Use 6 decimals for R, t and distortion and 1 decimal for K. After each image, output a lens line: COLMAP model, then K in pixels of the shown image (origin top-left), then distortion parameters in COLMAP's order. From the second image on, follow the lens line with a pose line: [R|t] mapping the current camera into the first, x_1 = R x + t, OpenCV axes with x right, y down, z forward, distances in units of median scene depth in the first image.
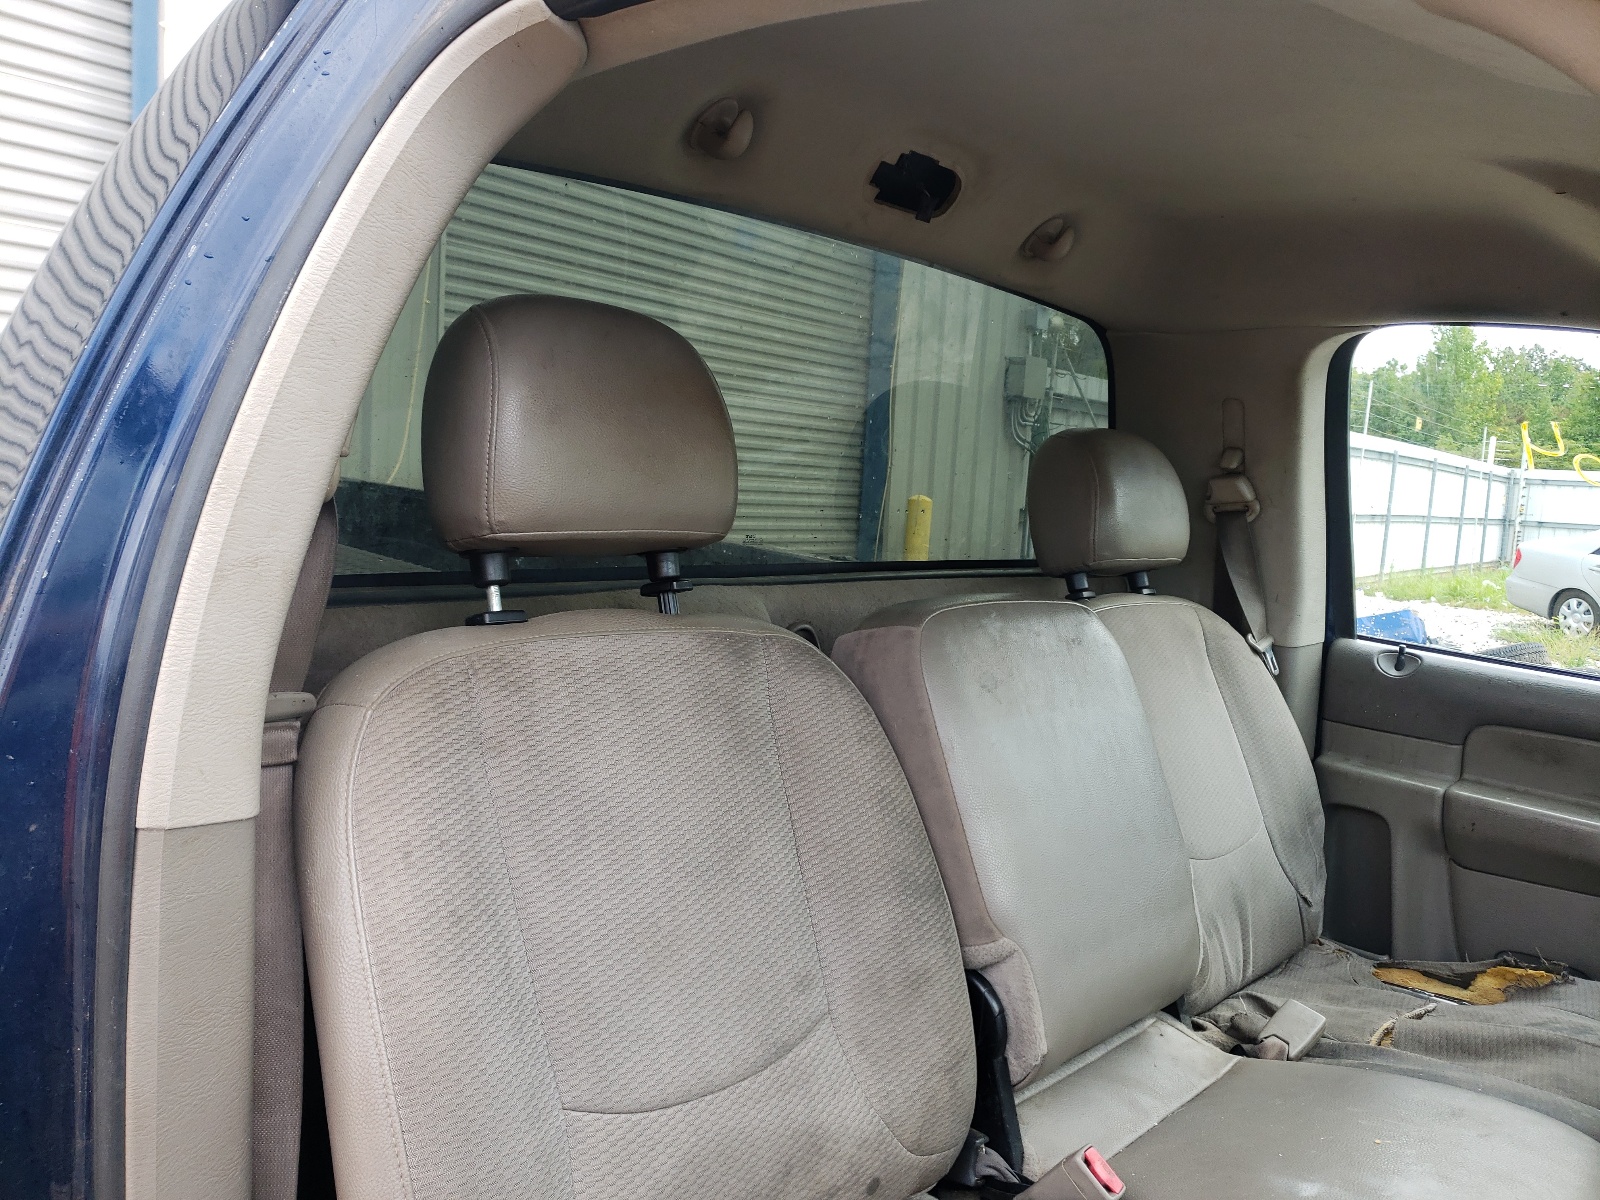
lens RADIAL K [[1171.0, 0, 800.0], [0, 1171.0, 600.0], [0, 0, 1]] dist [0.007419, 0.003954]
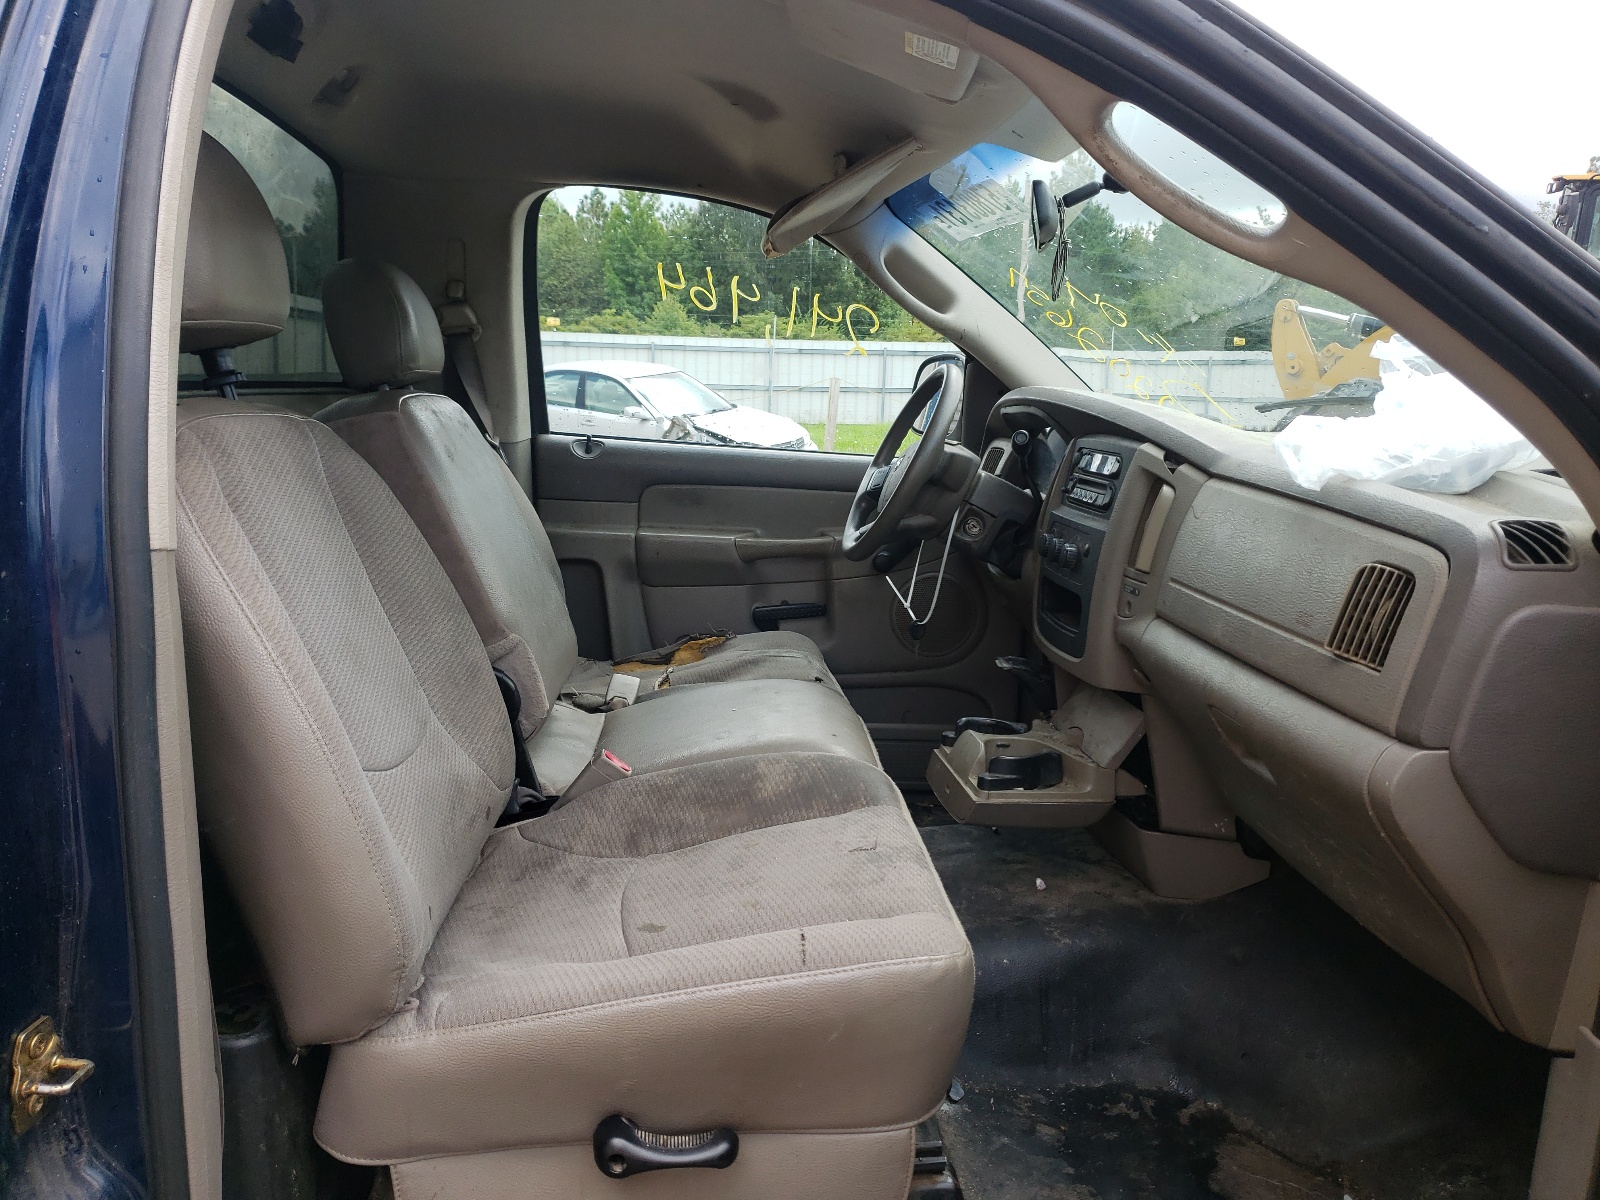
lens RADIAL K [[1200.2, 0, 800.0], [0, 1200.2, 600.0], [0, 0, 1]] dist [-0.036548, -0.000334]
pose [[0.670125, -0.160549, 0.724676, -0.361535], [0.074759, 0.985961, 0.149304, 0.040872], [-0.738473, -0.045876, 0.672720, -0.105440]]
